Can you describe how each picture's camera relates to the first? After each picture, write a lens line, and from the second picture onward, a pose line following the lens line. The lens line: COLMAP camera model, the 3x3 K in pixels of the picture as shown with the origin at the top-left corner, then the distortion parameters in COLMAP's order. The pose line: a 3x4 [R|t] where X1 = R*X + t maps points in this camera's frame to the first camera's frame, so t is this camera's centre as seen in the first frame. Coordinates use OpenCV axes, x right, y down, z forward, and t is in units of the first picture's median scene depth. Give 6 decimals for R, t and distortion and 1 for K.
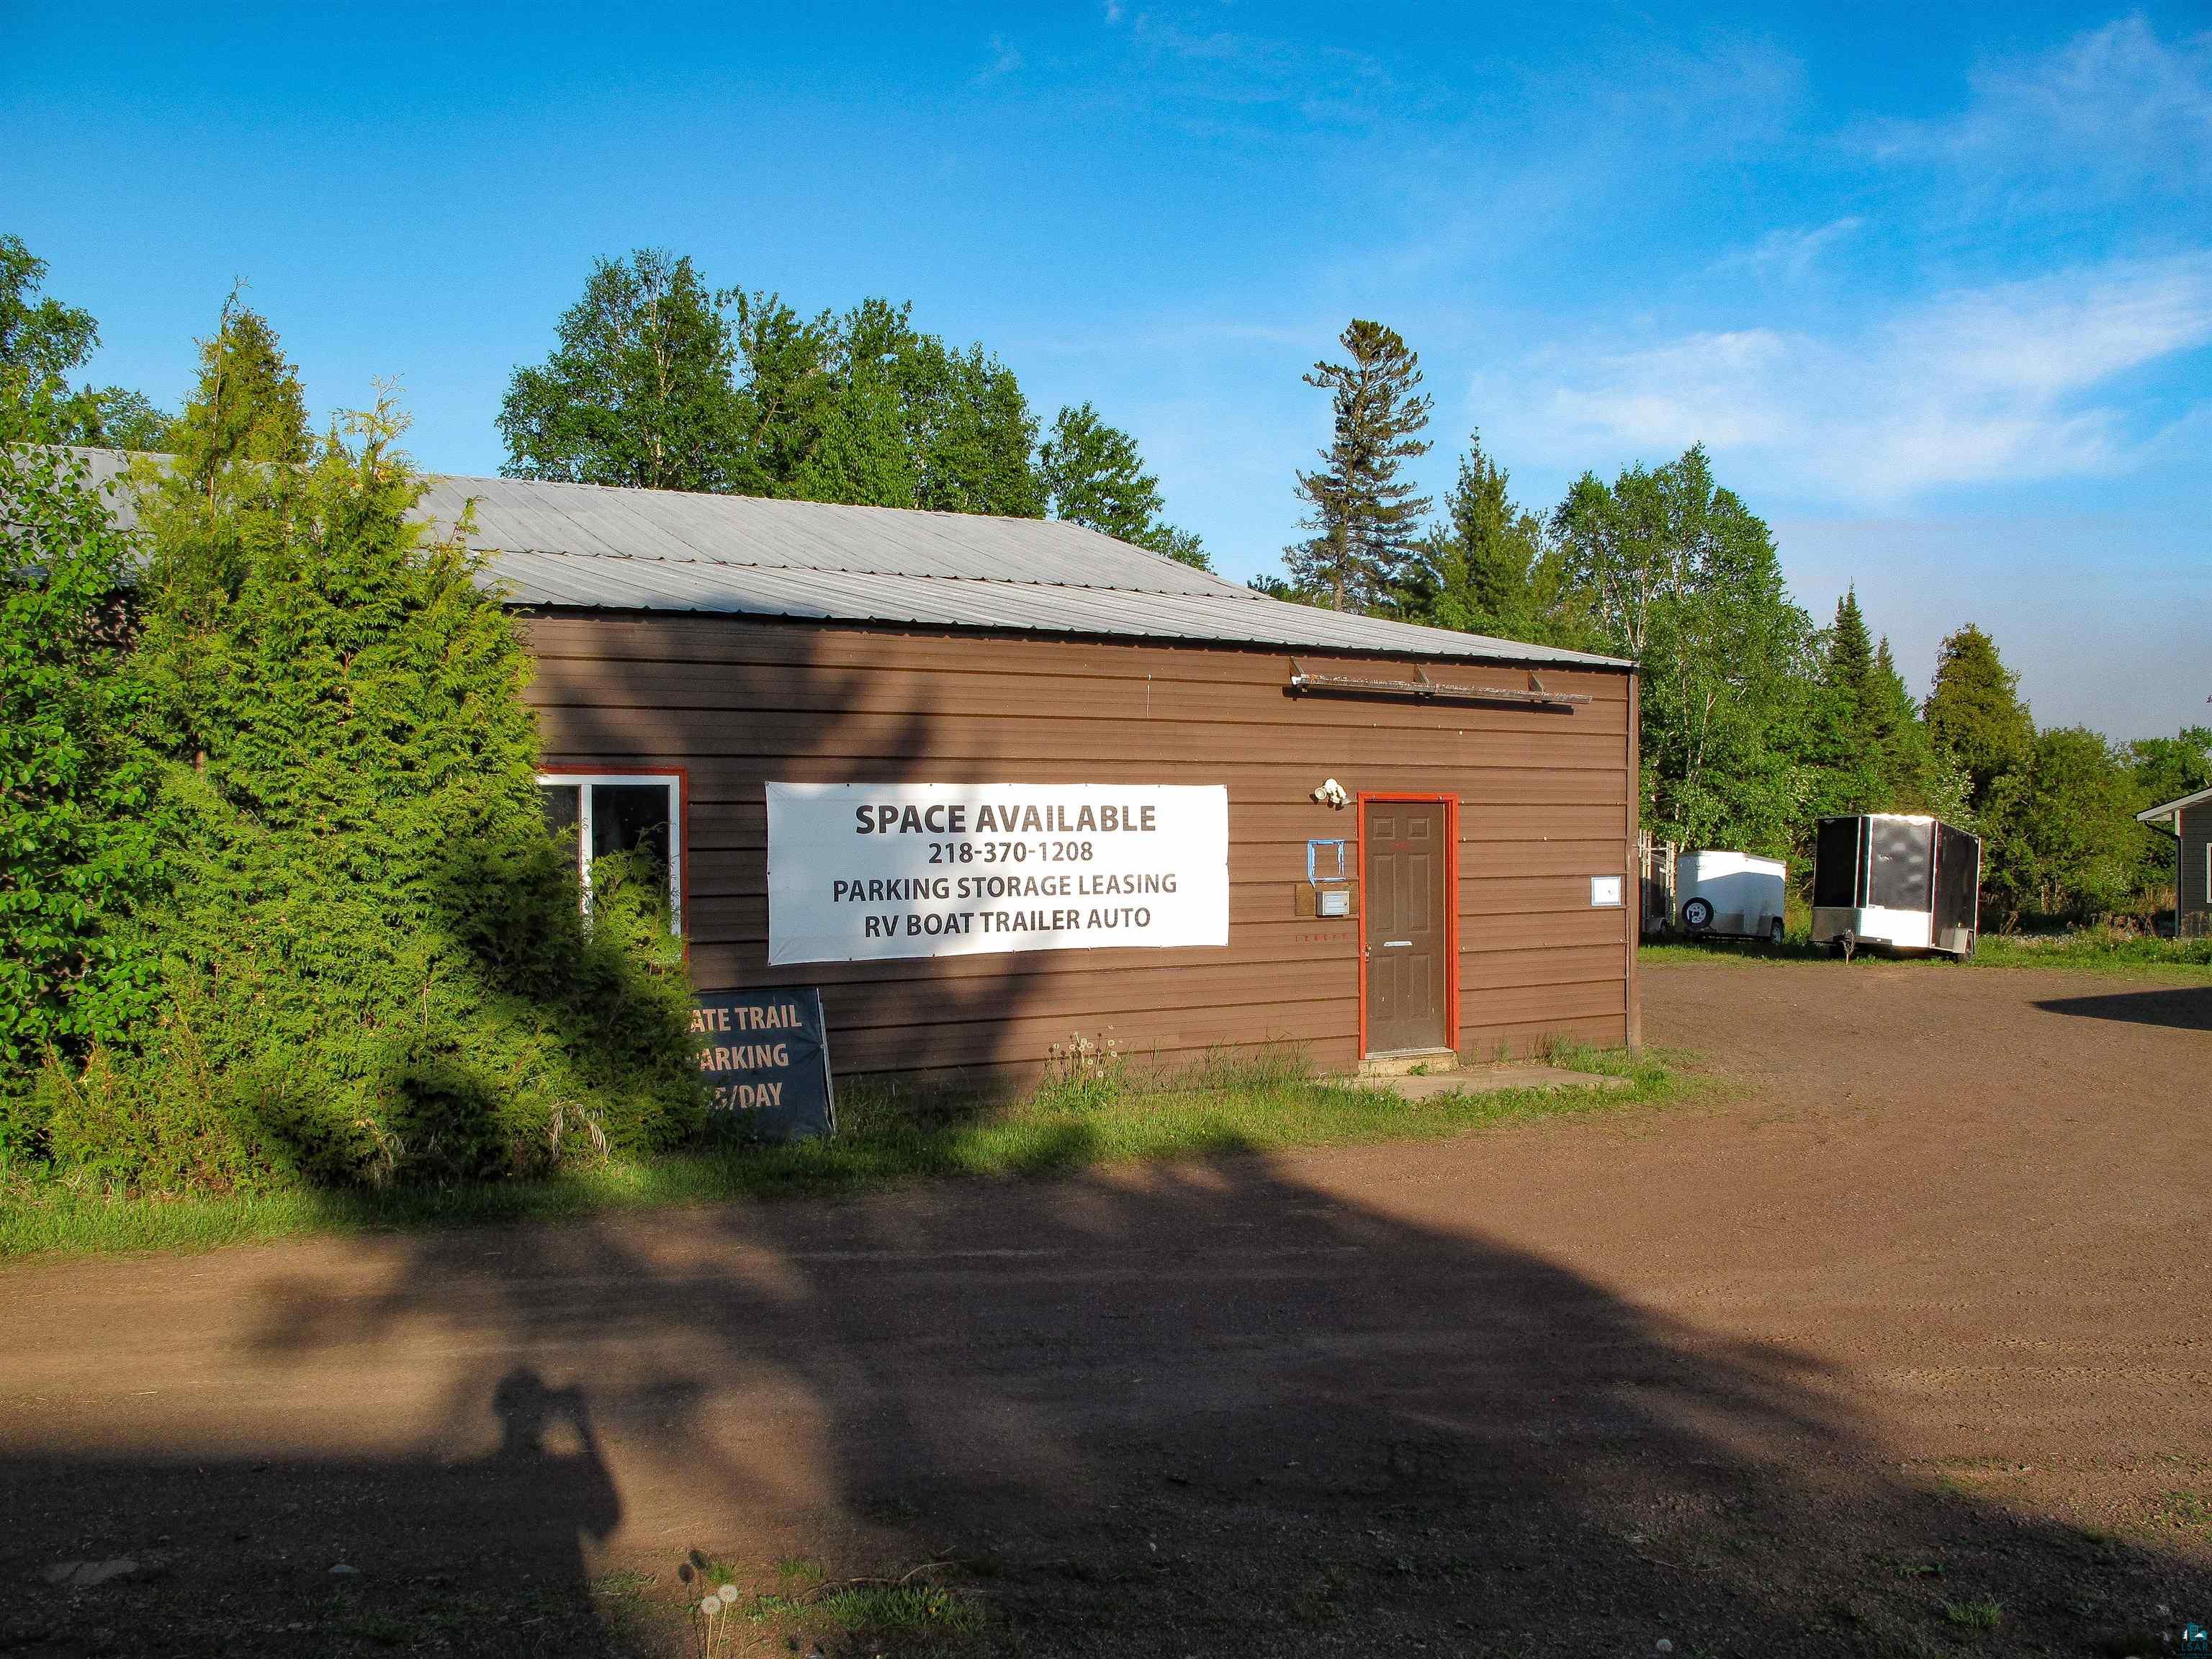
lens RADIAL K [[1869.4, 0, 1104.7], [0, 1869.4, 844.5], [0, 0, 1]] dist [-0.138932, 0.099488]
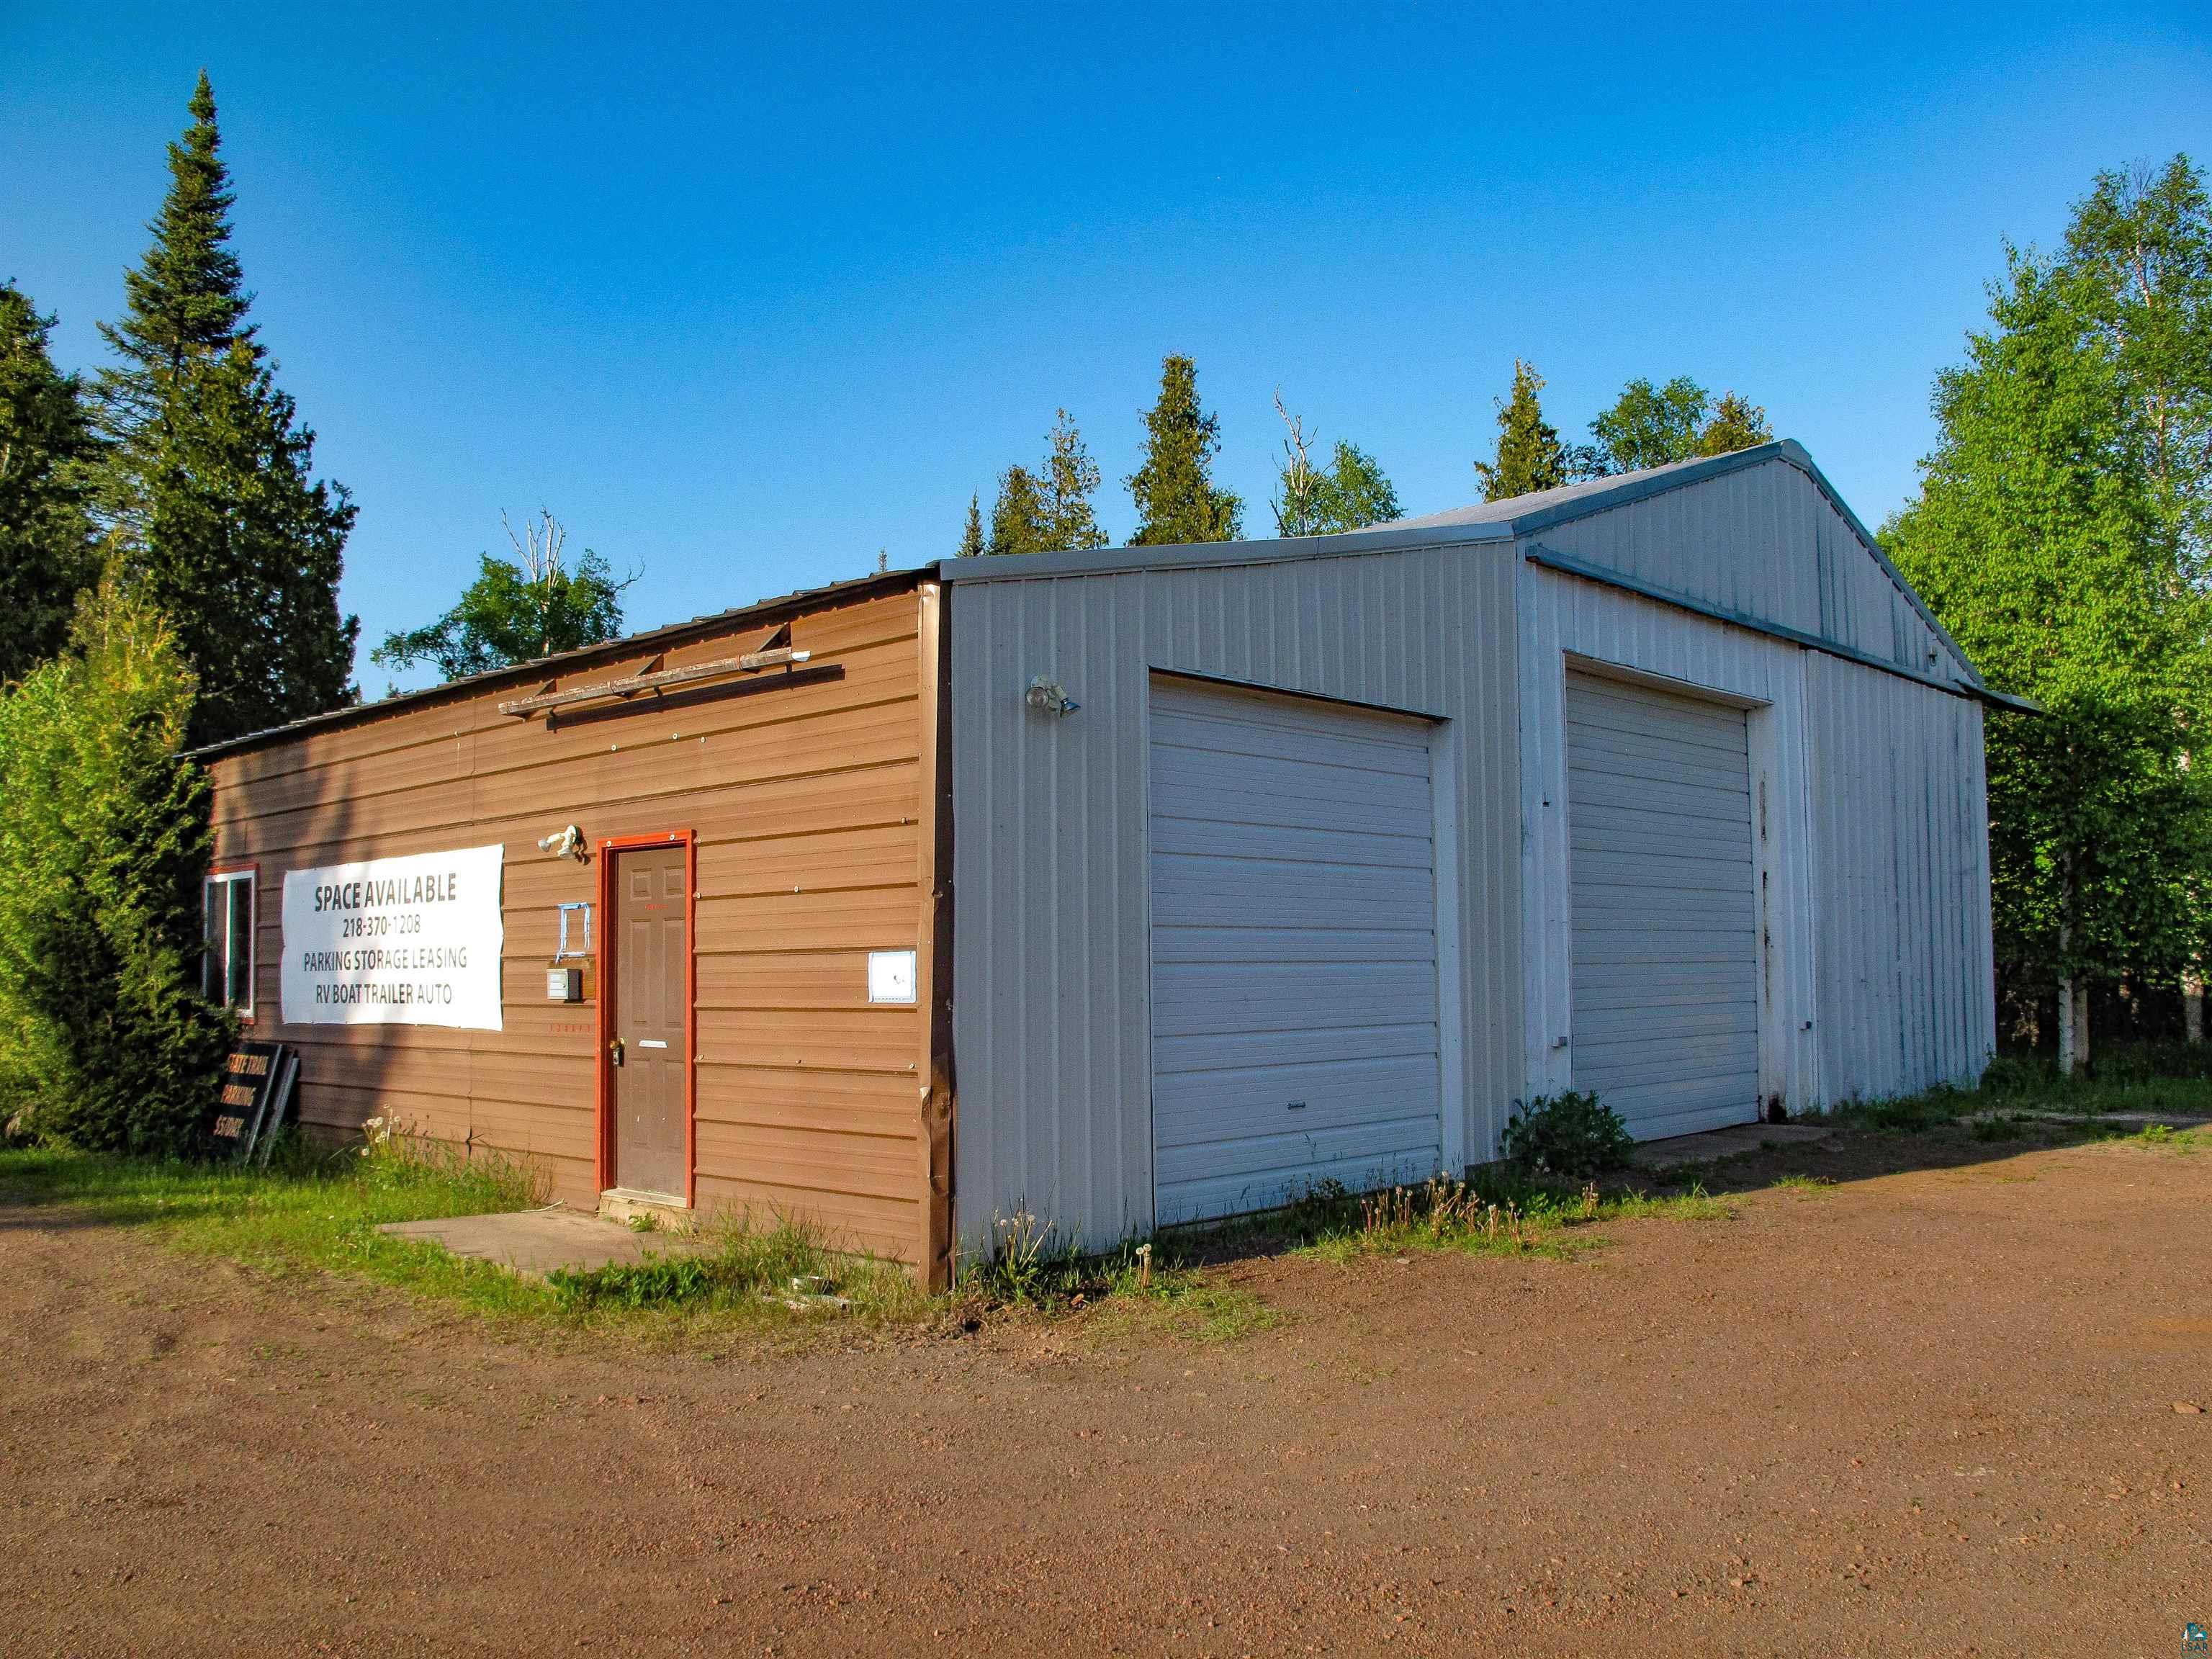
lens RADIAL K [[1869.4, 0, 1095.3], [0, 1869.4, 849.9], [0, 0, 1]] dist [-0.138932, 0.099488]
pose [[0.270830, -0.057730, -0.960895, 1.016759], [0.009500, 0.998312, -0.057300, 0.023631], [0.962580, 0.006390, 0.270921, 1.098433]]
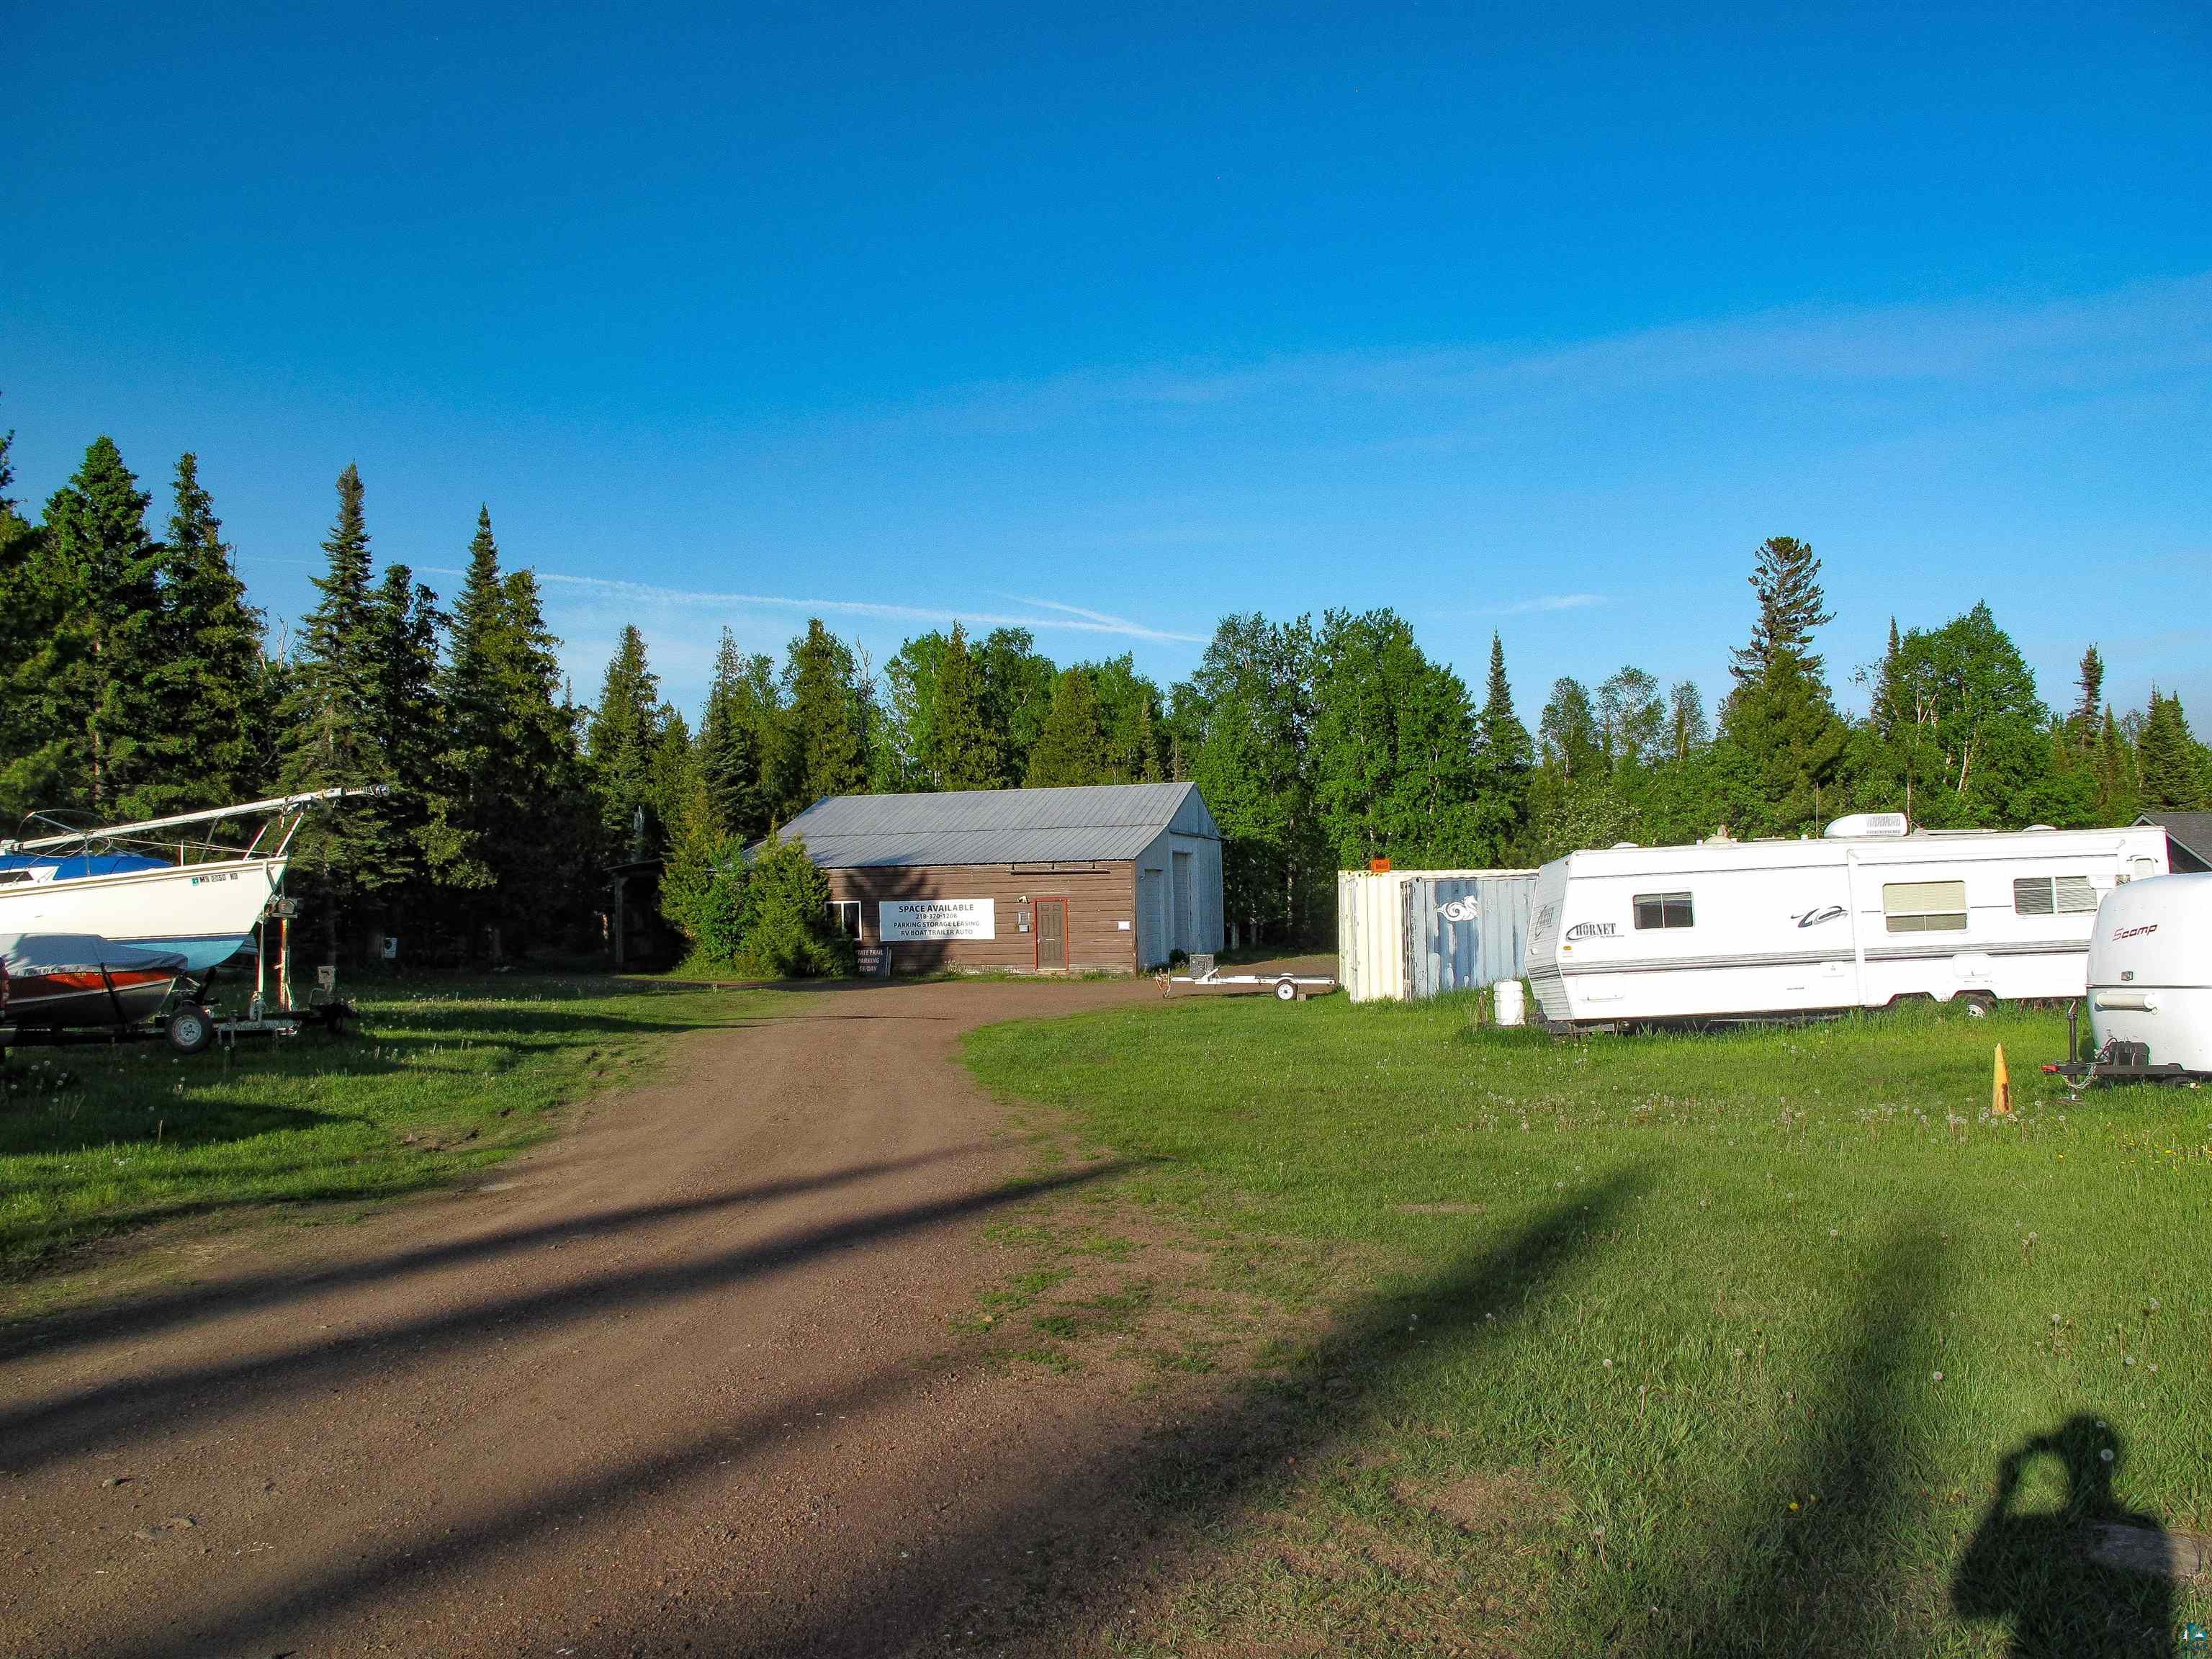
lens RADIAL K [[1869.4, 0, 1093.5], [0, 1869.4, 838.3], [0, 0, 1]] dist [-0.138932, 0.099488]
pose [[0.719198, -0.030399, -0.694140, 3.154809], [0.017674, 0.999520, -0.025460, -0.057823], [0.694580, 0.006043, 0.719390, -1.807947]]
